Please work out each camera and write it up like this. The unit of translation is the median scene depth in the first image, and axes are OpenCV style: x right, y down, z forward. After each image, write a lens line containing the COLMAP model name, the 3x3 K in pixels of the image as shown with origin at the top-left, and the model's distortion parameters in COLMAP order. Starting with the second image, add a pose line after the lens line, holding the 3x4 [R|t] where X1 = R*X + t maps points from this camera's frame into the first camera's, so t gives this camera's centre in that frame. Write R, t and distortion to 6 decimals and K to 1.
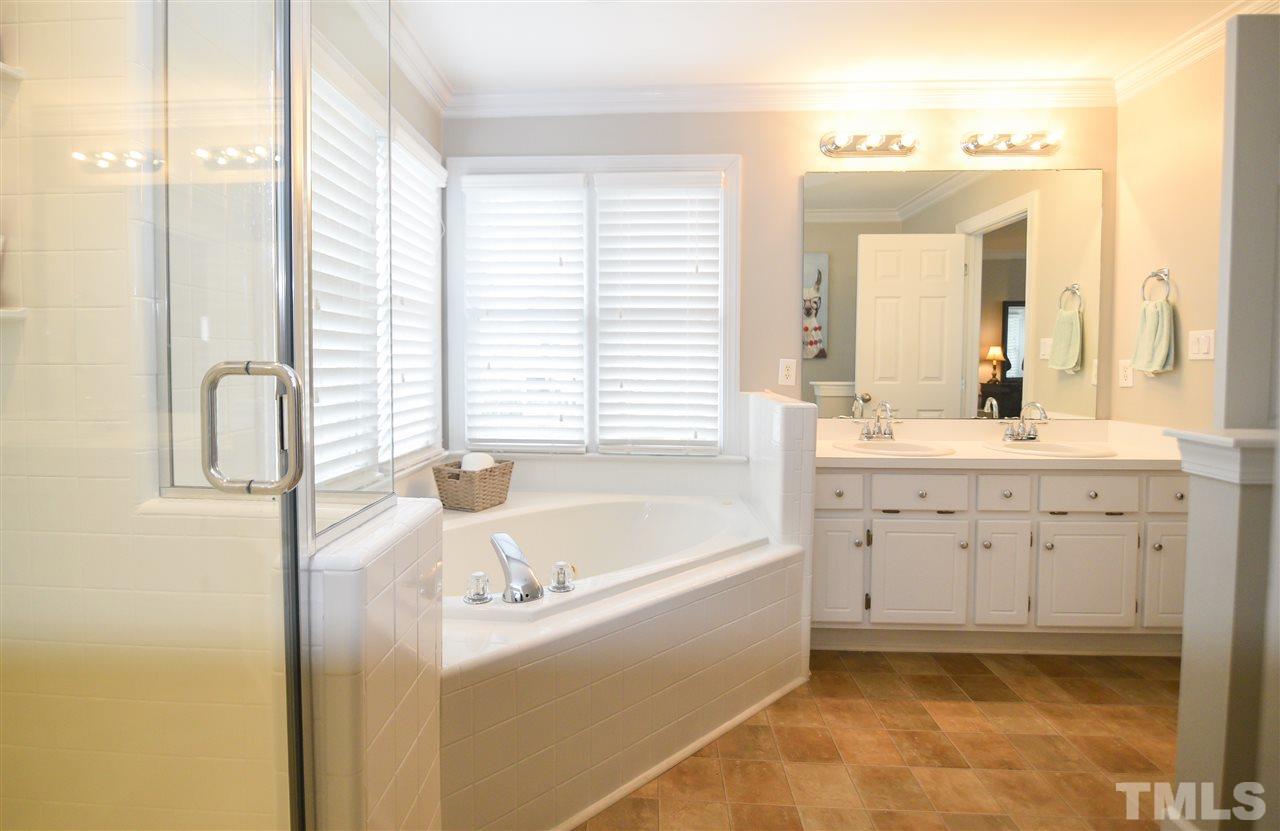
lens RADIAL K [[593.2, 0, 637.1], [0, 593.2, 384.3], [0, 0, 1]] dist [-0.001943, -0.011406]
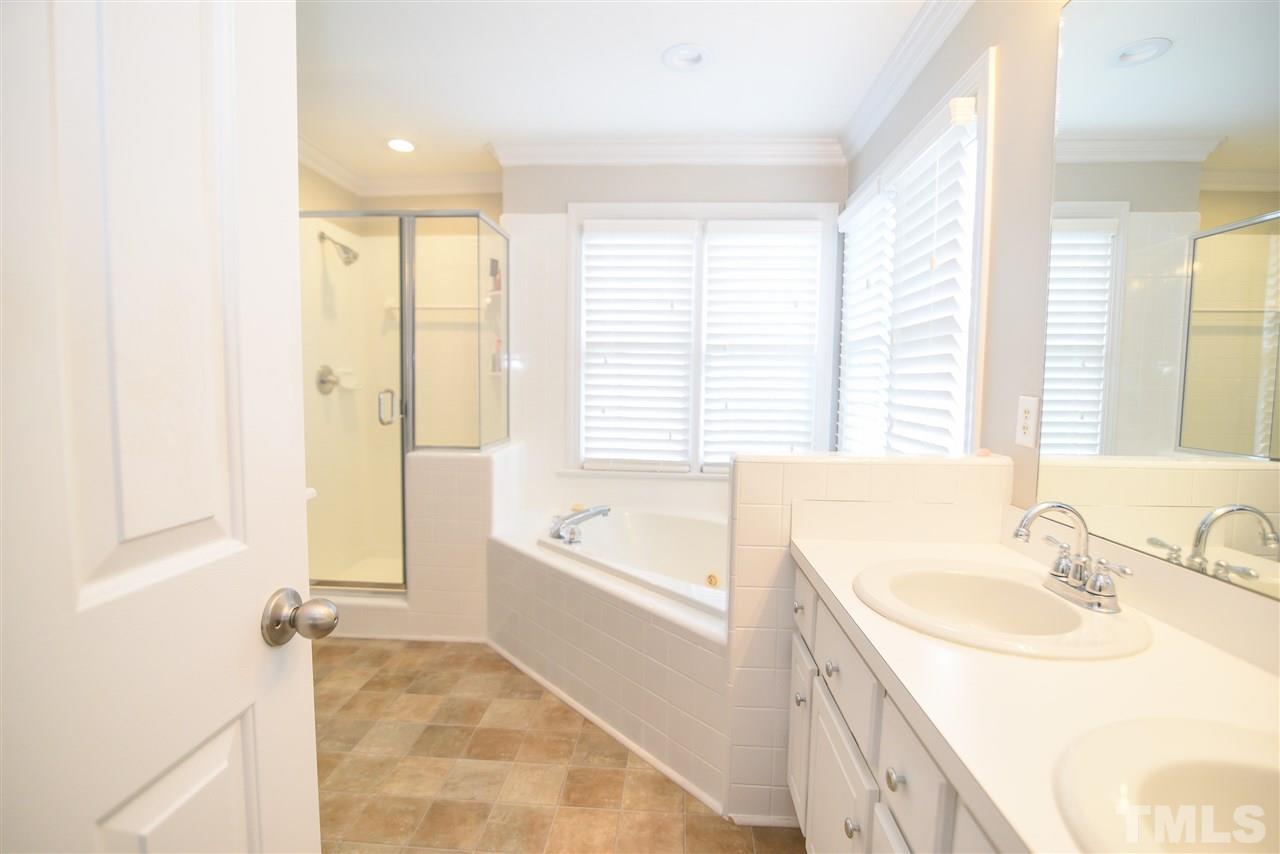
lens RADIAL K [[586.9, 0, 638.6], [0, 586.9, 431.5], [0, 0, 1]] dist [-0.018809, 0.001119]
pose [[-0.011353, 0.069927, -0.997488, 1.281445], [-0.052596, 0.996129, 0.070430, -0.049137], [0.998551, 0.053263, -0.007631, 1.119044]]
